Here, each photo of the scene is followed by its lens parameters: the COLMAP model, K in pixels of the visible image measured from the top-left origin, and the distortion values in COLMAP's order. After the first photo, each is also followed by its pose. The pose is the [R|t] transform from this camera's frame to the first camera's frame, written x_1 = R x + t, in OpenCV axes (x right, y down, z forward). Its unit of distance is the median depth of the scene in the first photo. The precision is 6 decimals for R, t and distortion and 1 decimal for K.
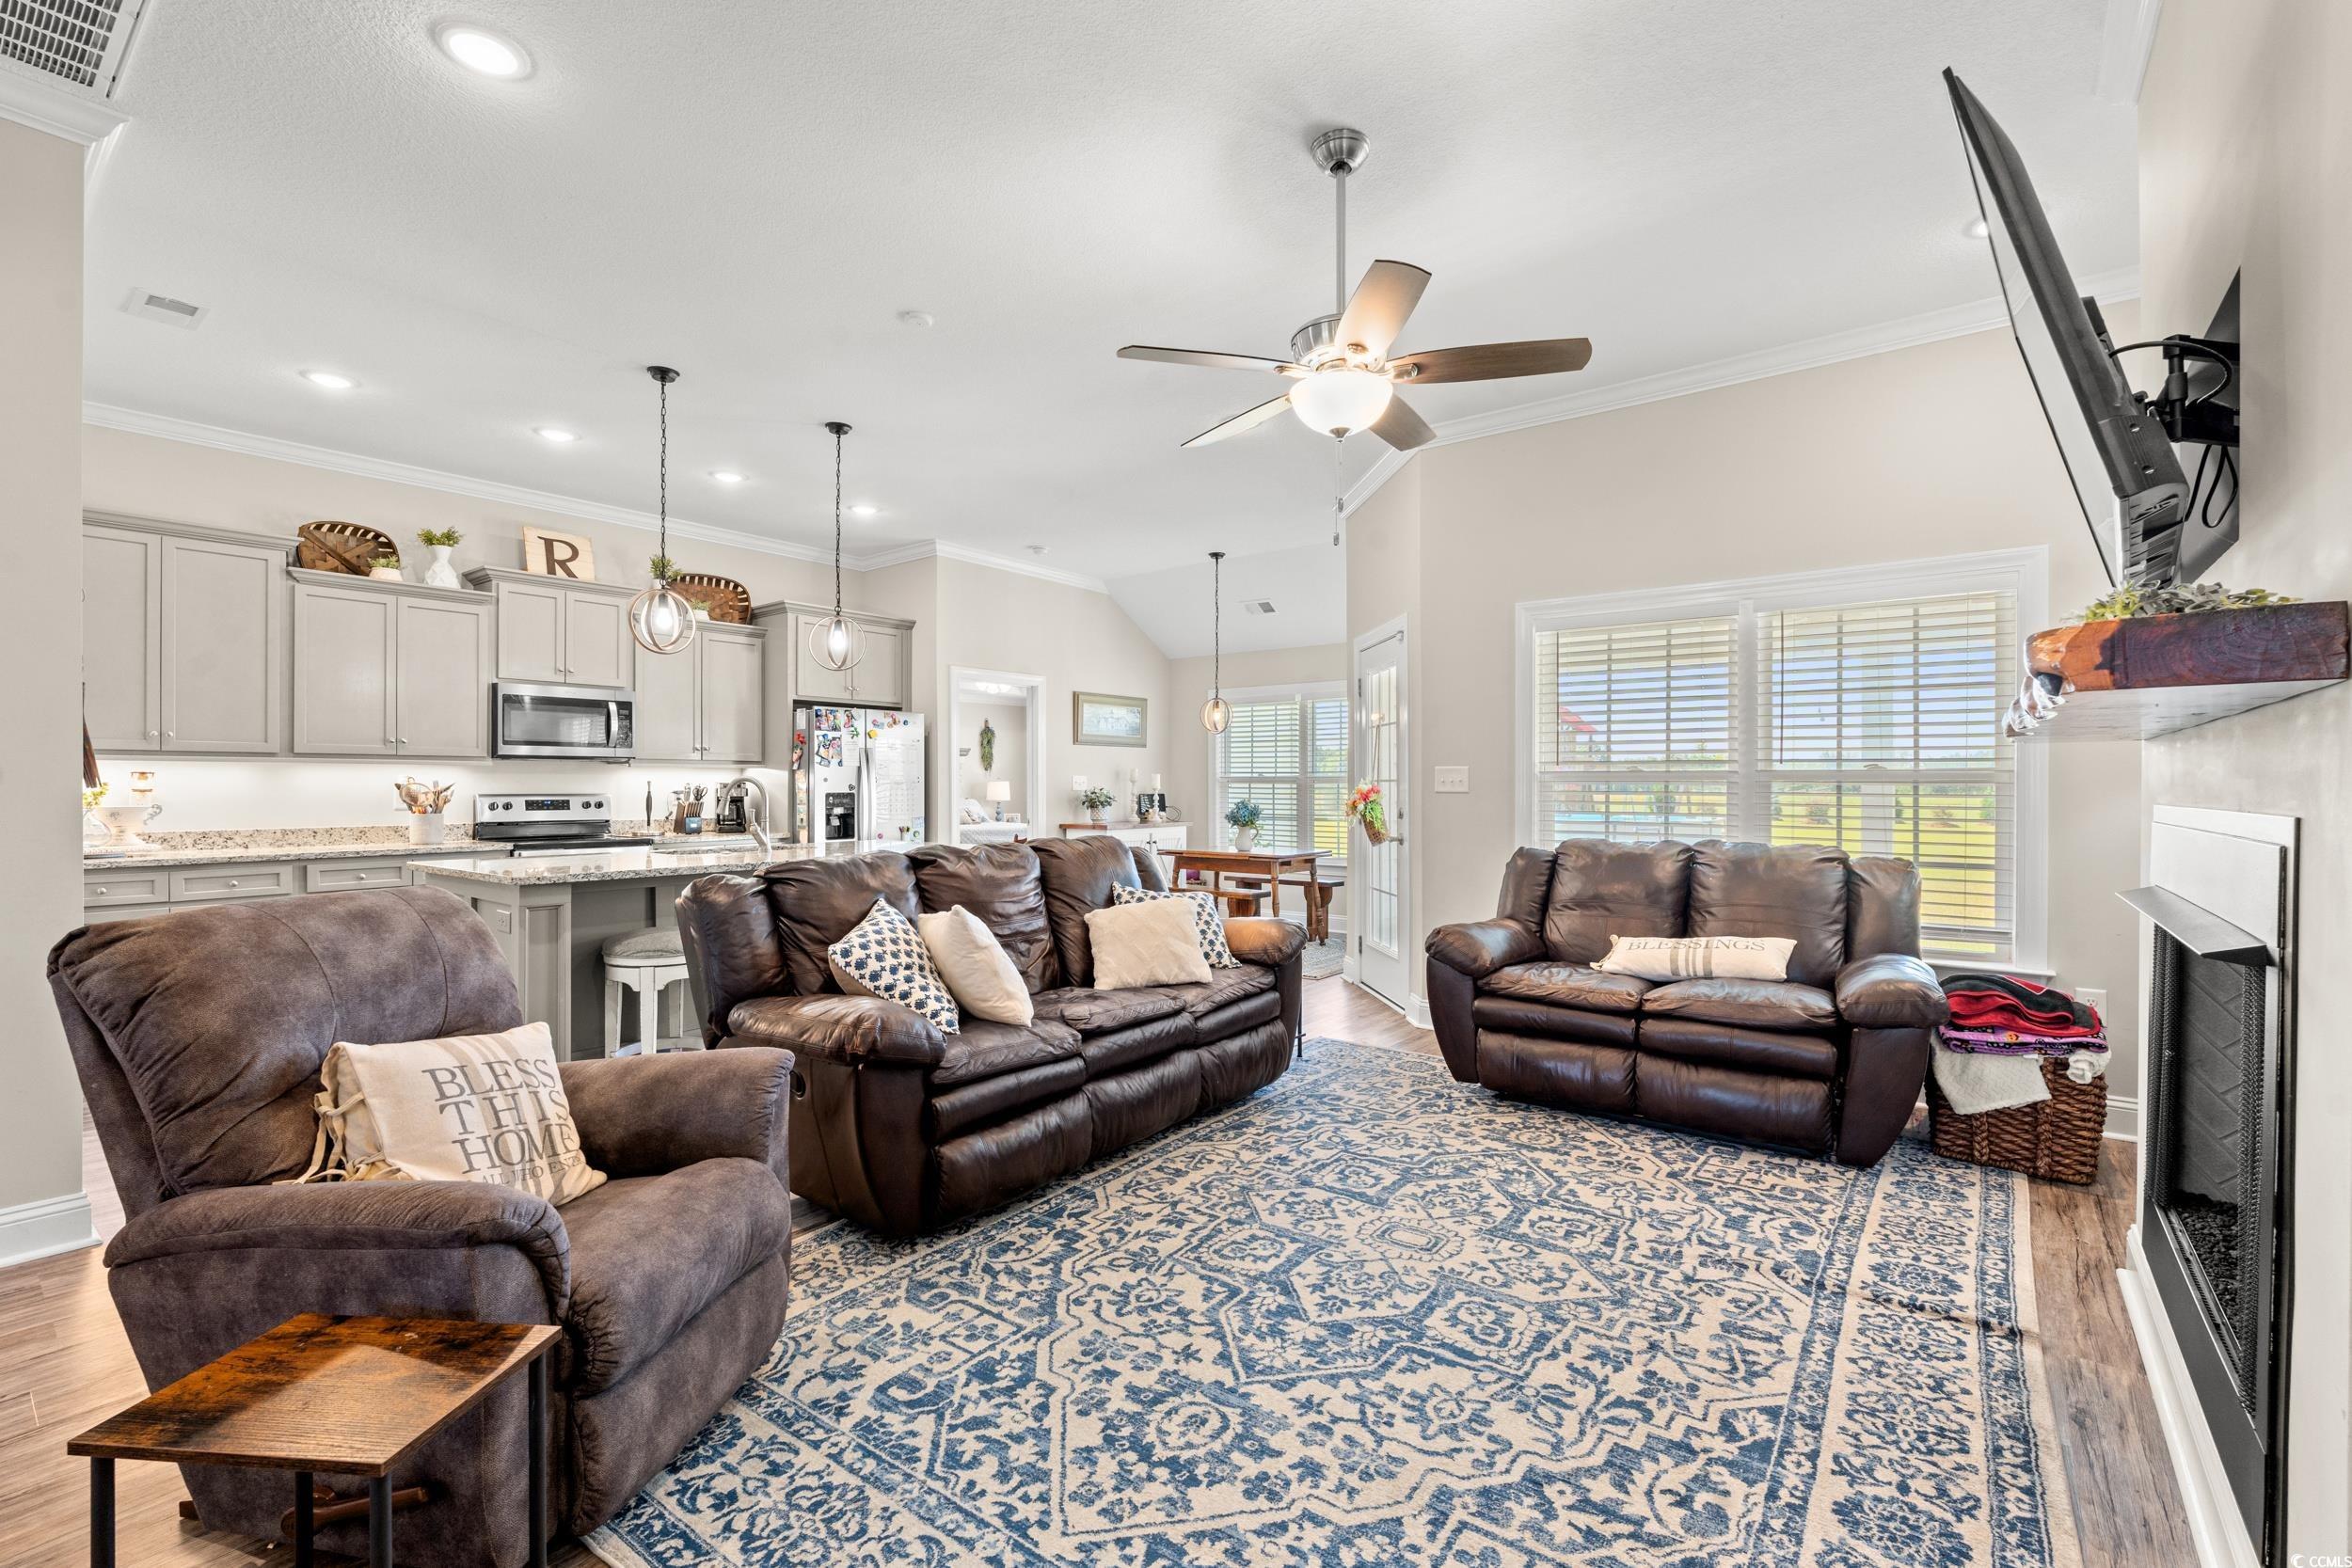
lens RADIAL K [[1030.3, 0, 1176.4], [0, 1030.3, 783.6], [0, 0, 1]] dist [-0.002102, -0.000258]
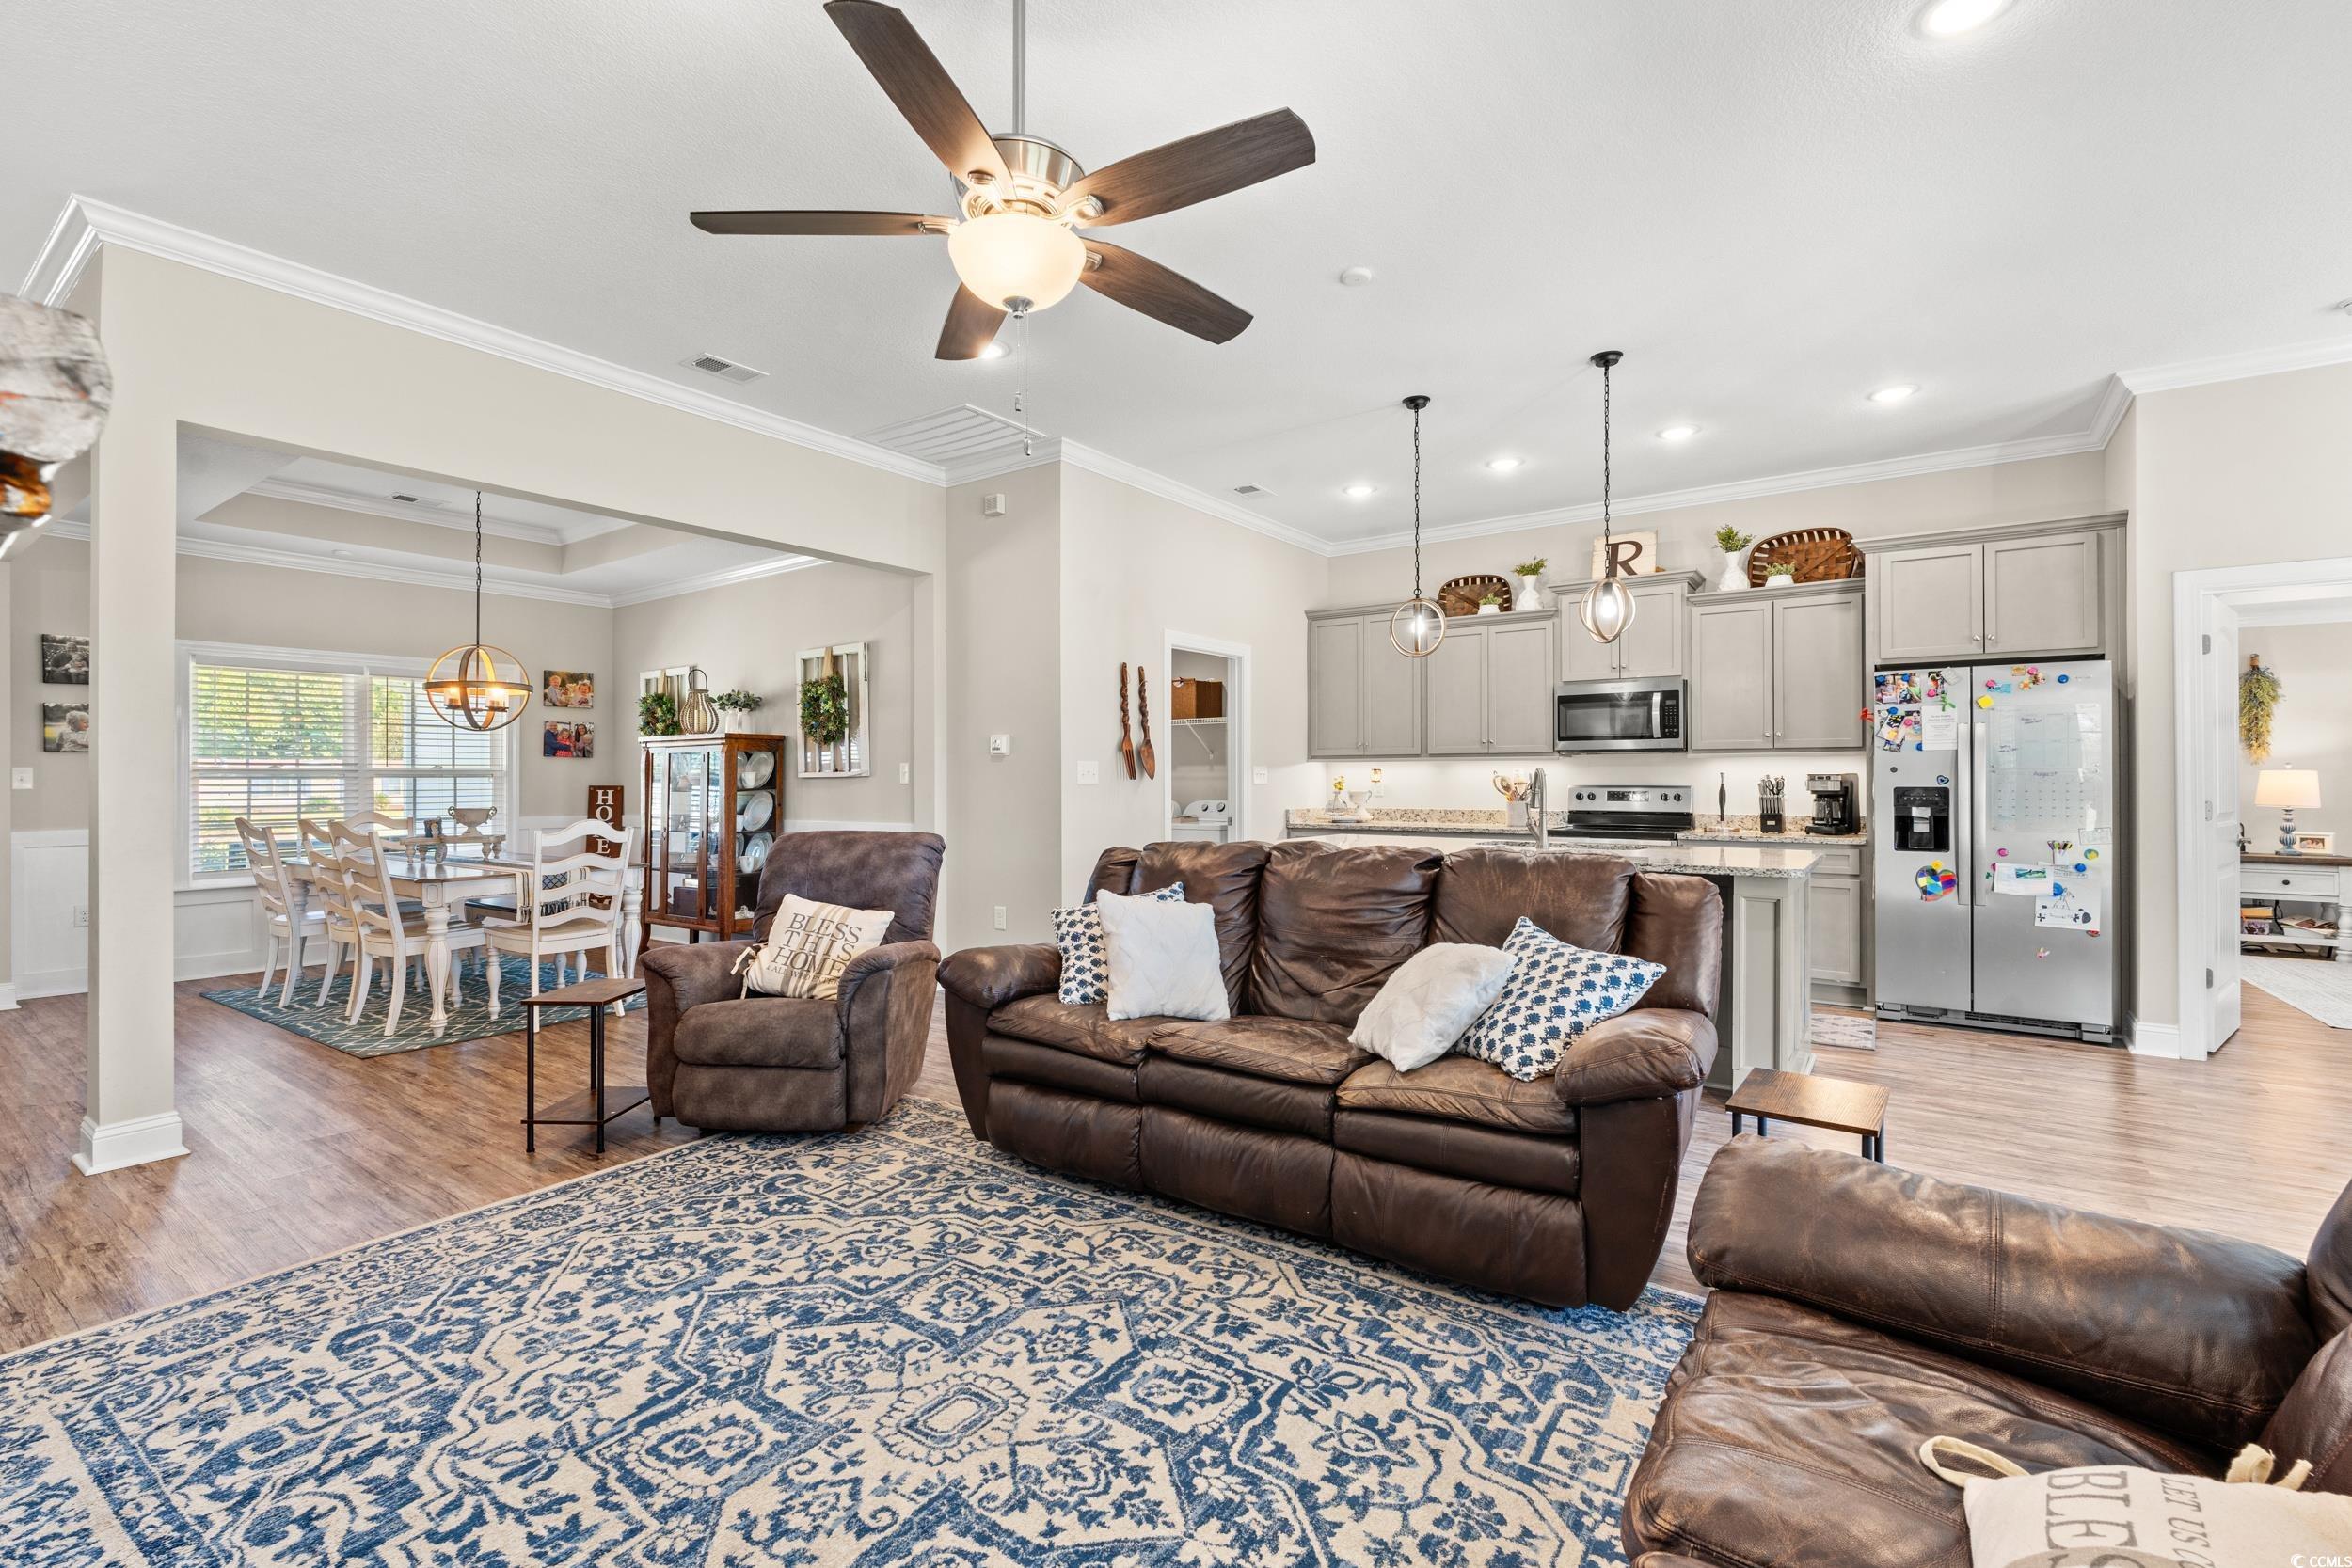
lens RADIAL K [[1030.3, 0, 1173.9], [0, 1030.3, 777.2], [0, 0, 1]] dist [-0.002102, -0.000258]
pose [[0.036407, -0.002433, -0.999334, 0.809077], [0.004745, 0.999986, -0.002261, 0.002769], [0.999326, -0.004659, 0.036418, 0.967886]]
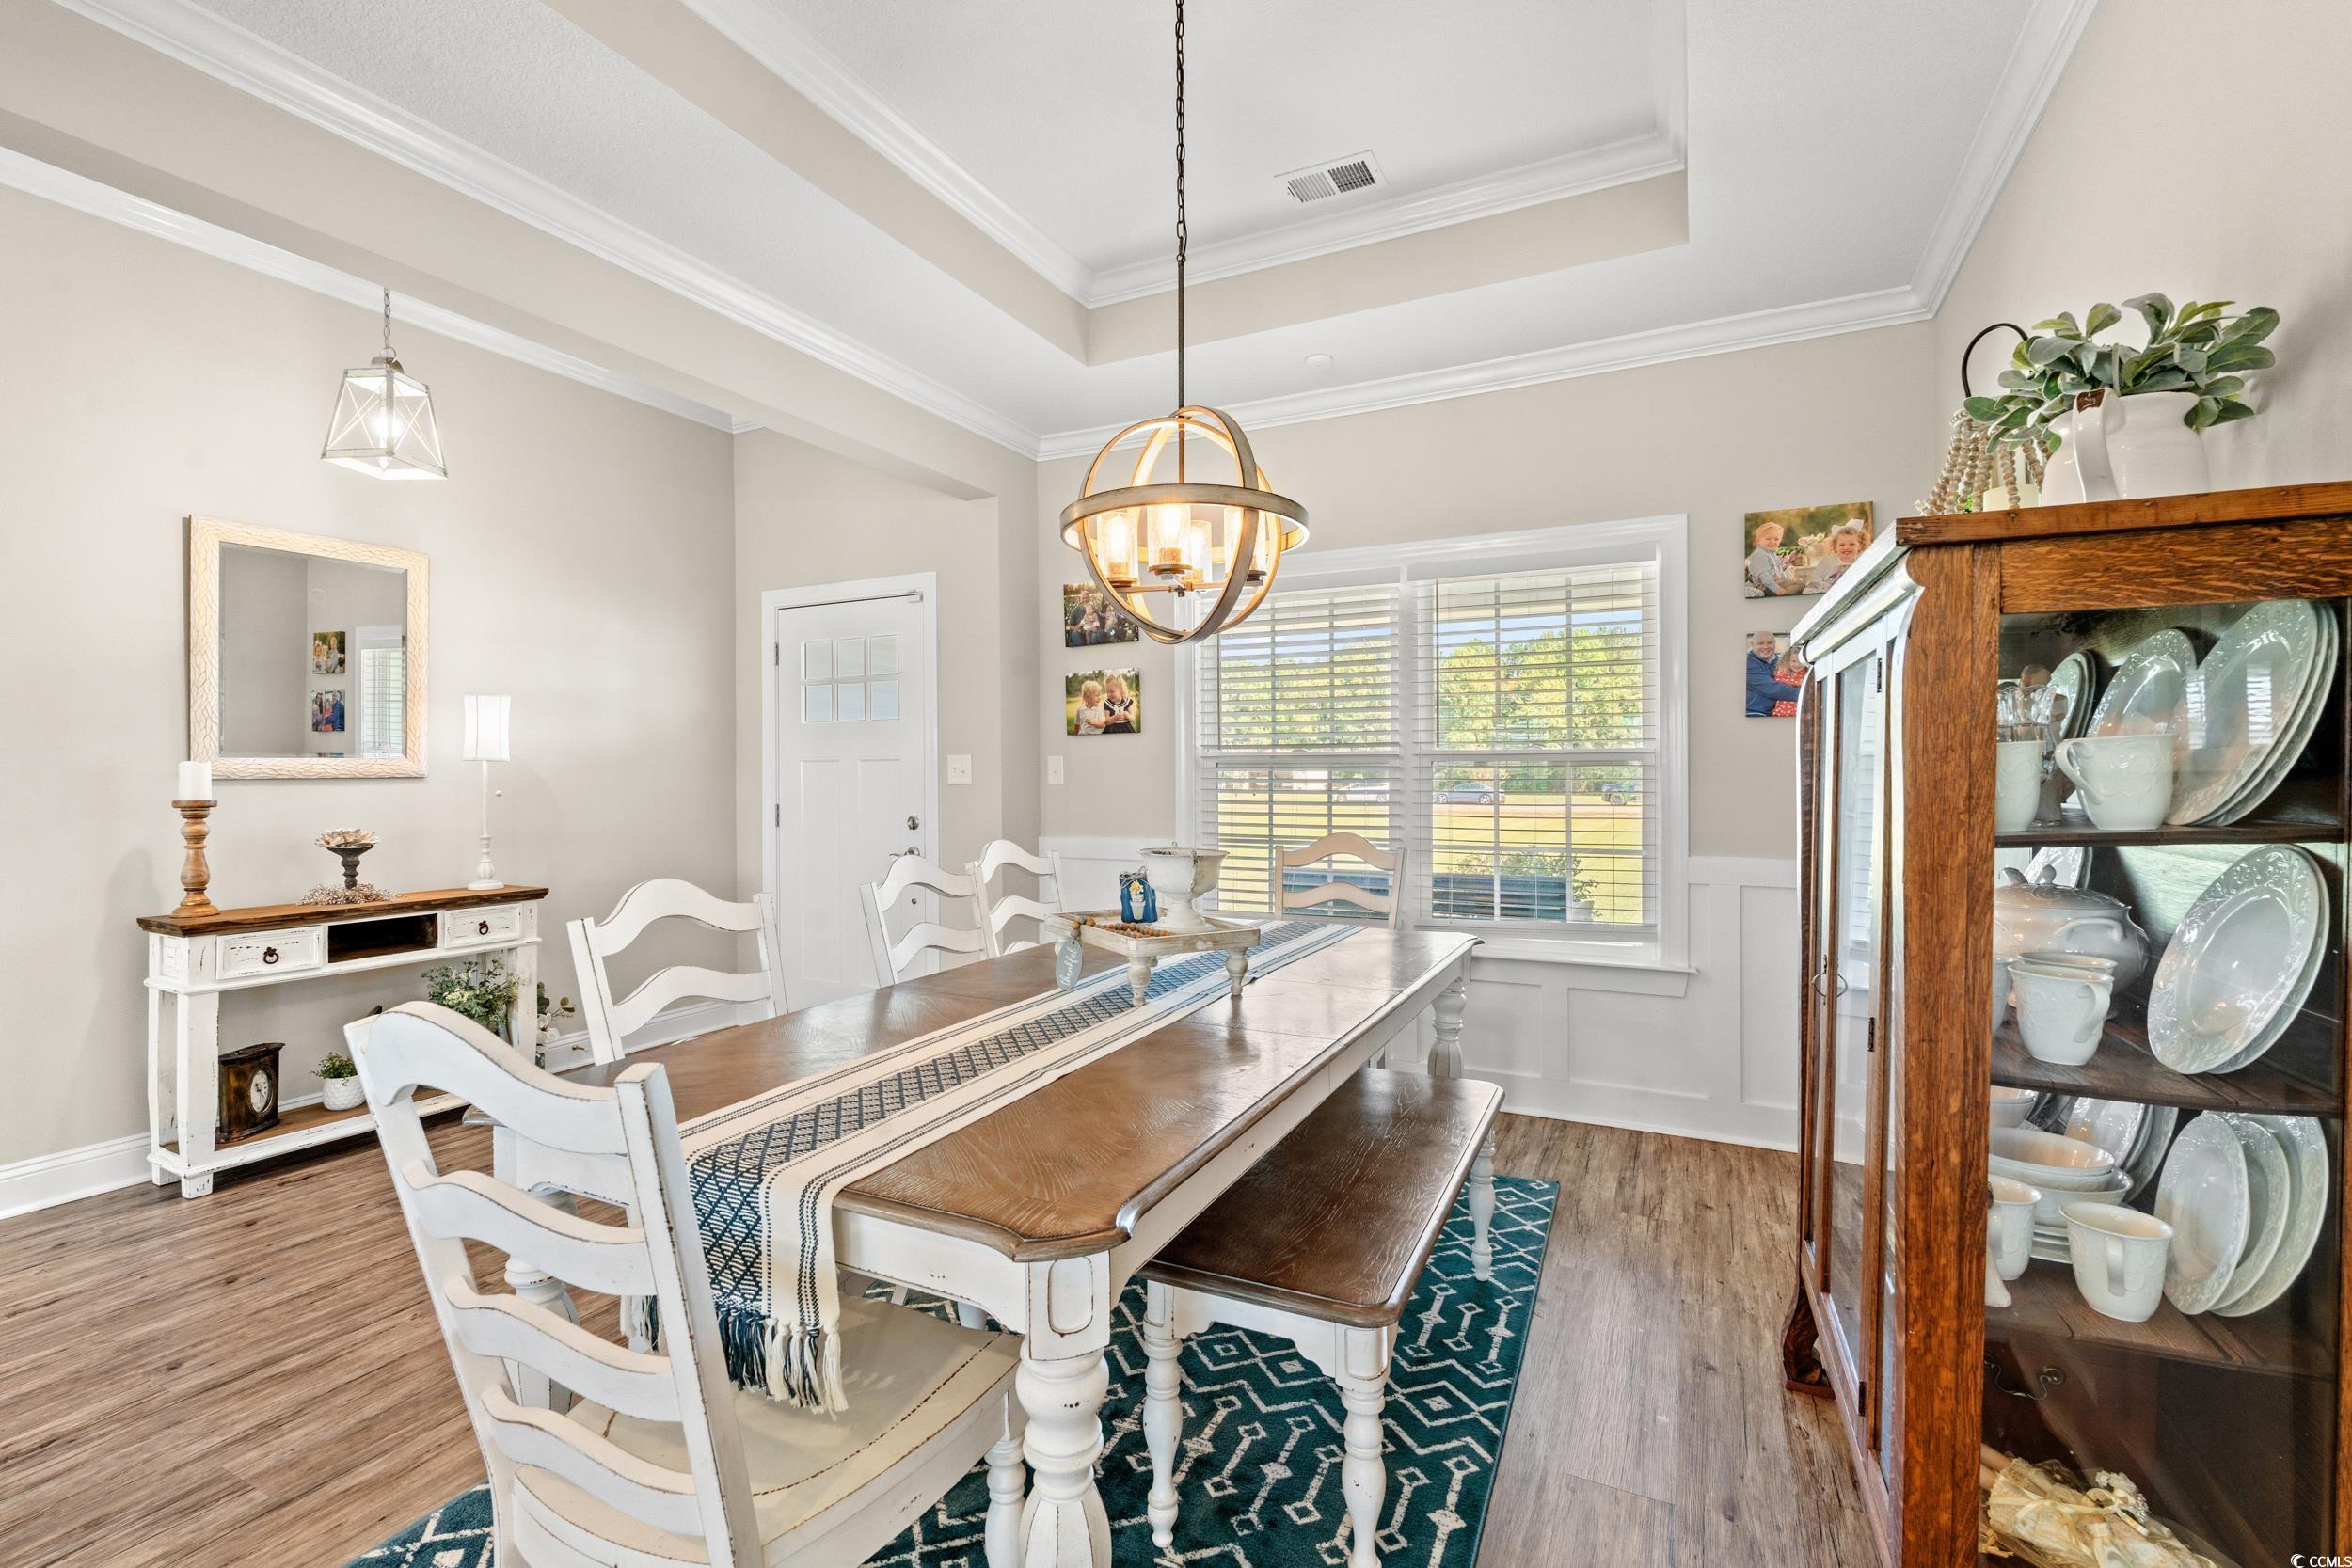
lens RADIAL K [[1030.3, 0, 1179.4], [0, 1030.3, 773.2], [0, 0, 1]] dist [-0.002102, -0.000258]
pose [[-0.978923, 0.003979, -0.204191, -0.938027], [0.004025, 0.999992, 0.000189, -0.004626], [0.204190, -0.000637, -0.978931, 0.456285]]
